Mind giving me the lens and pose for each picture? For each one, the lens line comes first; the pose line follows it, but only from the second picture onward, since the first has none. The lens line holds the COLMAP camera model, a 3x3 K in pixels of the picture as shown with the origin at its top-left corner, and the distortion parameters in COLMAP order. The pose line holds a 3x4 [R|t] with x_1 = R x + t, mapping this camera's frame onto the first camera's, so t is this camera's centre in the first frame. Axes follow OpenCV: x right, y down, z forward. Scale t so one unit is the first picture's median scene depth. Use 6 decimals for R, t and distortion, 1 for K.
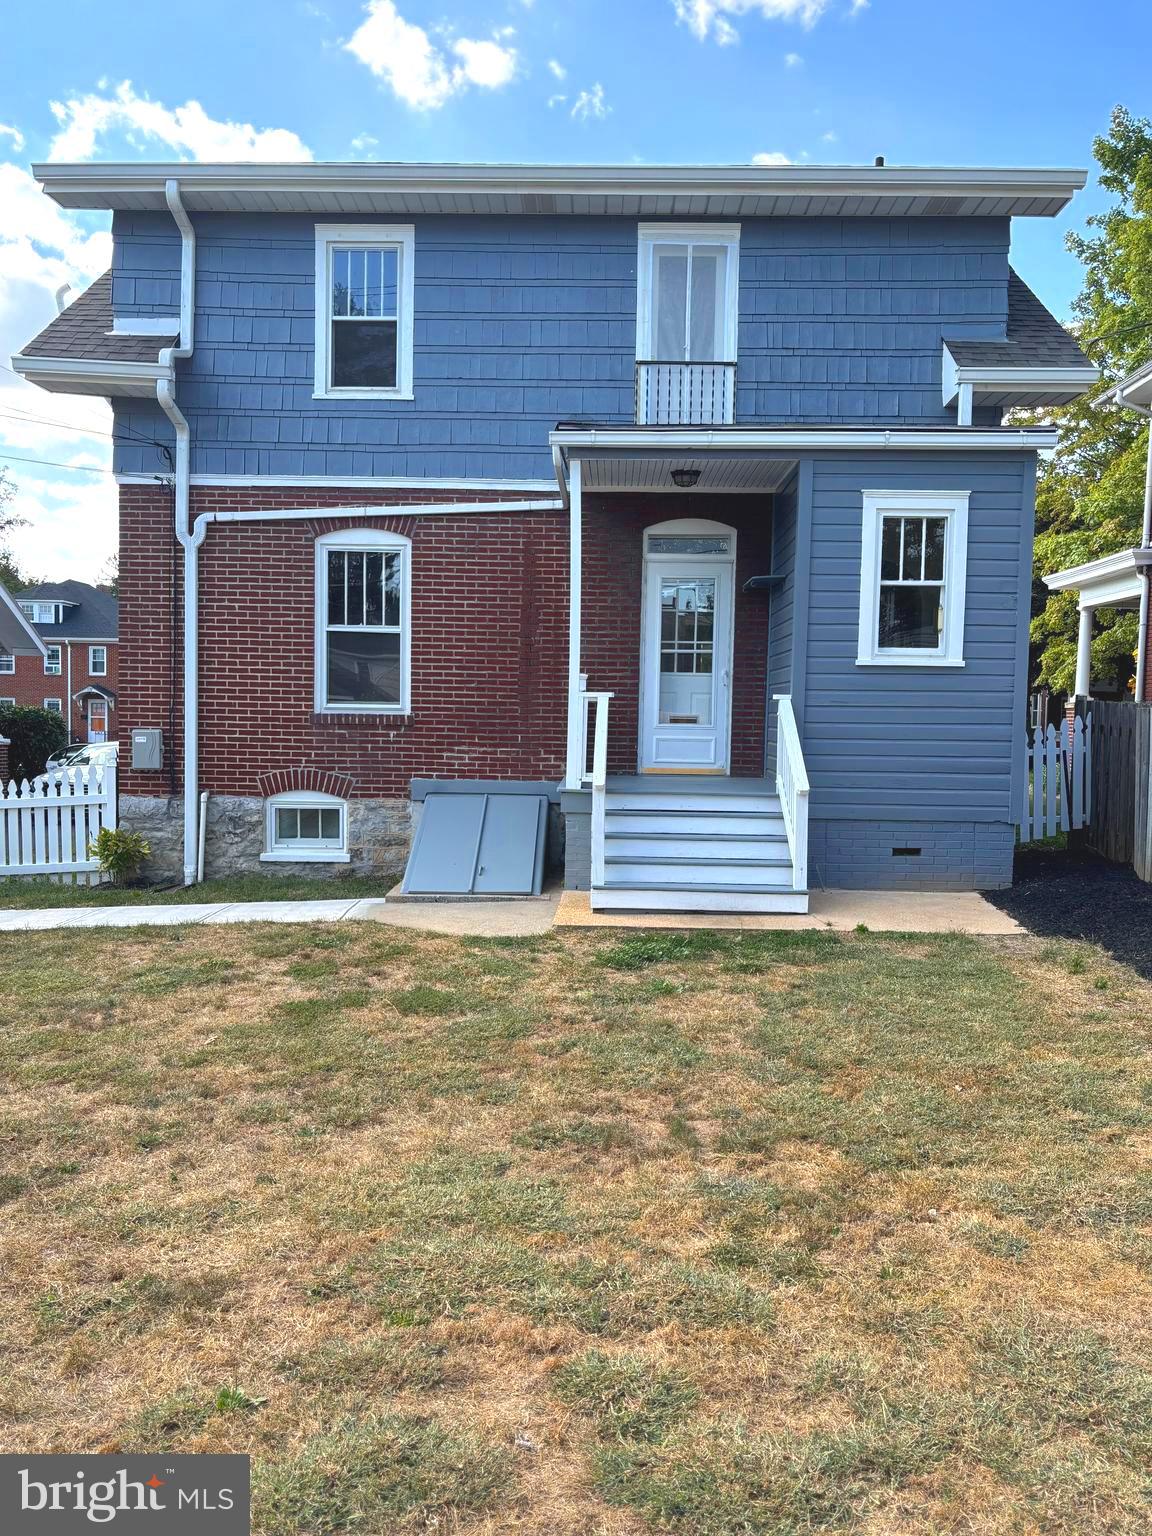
lens RADIAL K [[1209.9, 0, 578.2], [0, 1209.9, 765.1], [0, 0, 1]] dist [-0.002666, -0.017625]
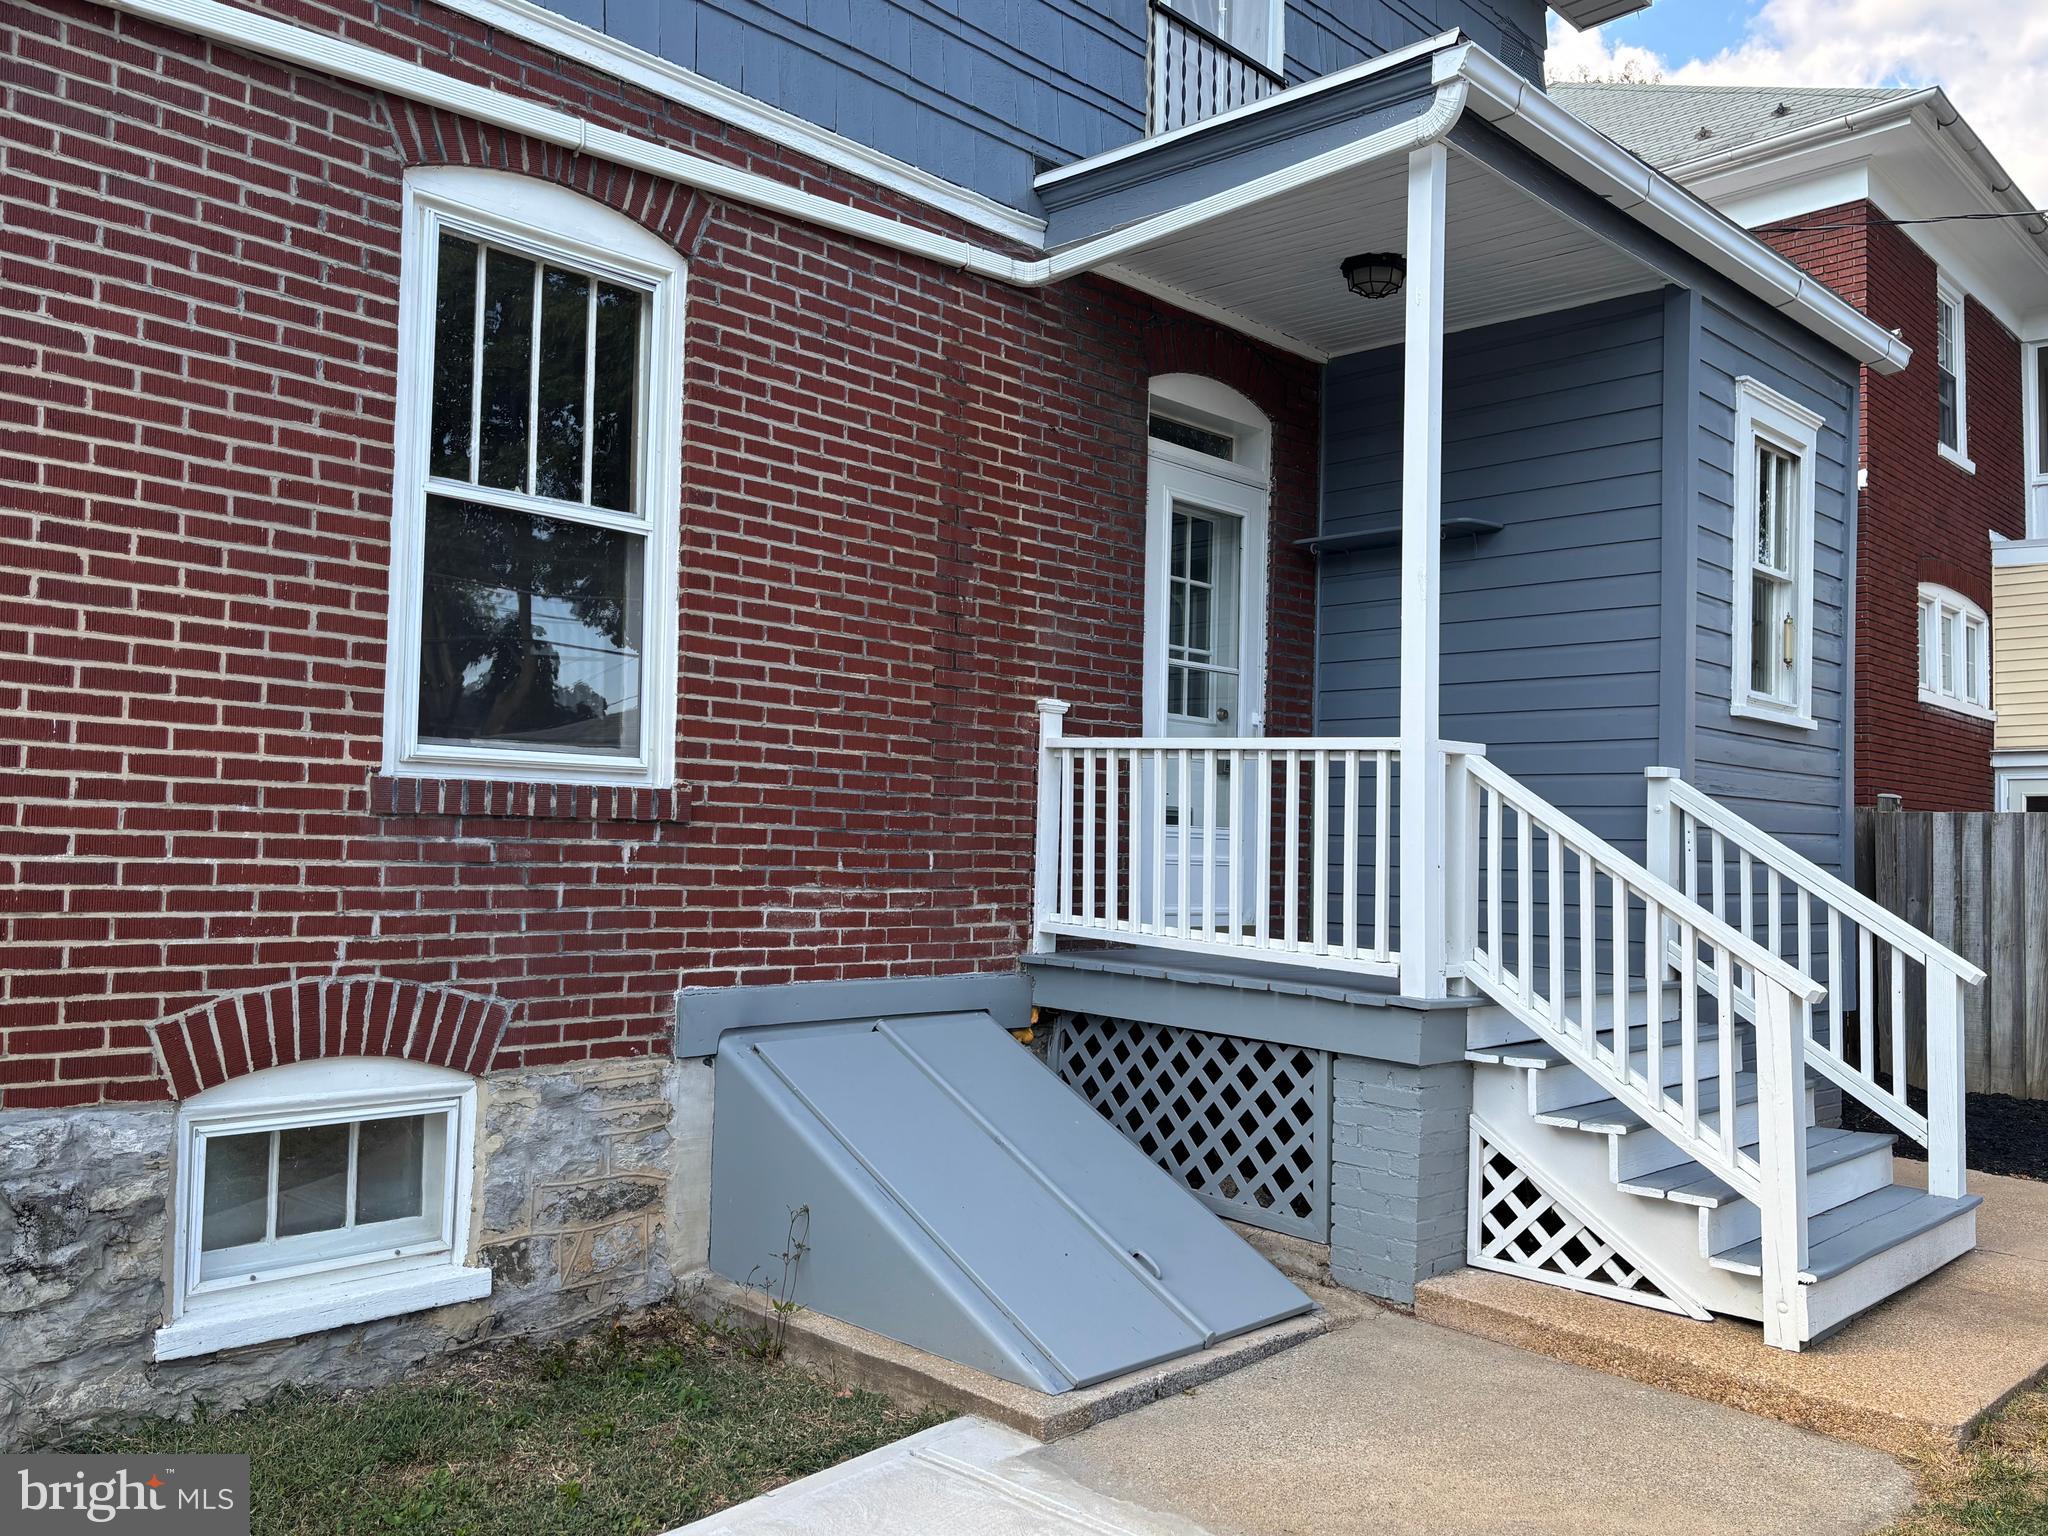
lens RADIAL K [[1613.2, 0, 1024.0], [0, 1613.2, 763.3], [0, 0, 1]] dist [-0.002666, -0.017625]
pose [[0.674970, 0.038253, 0.736853, -0.392496], [0.033064, 0.996084, -0.081998, -0.010377], [-0.737104, 0.079710, 0.671062, 0.641796]]
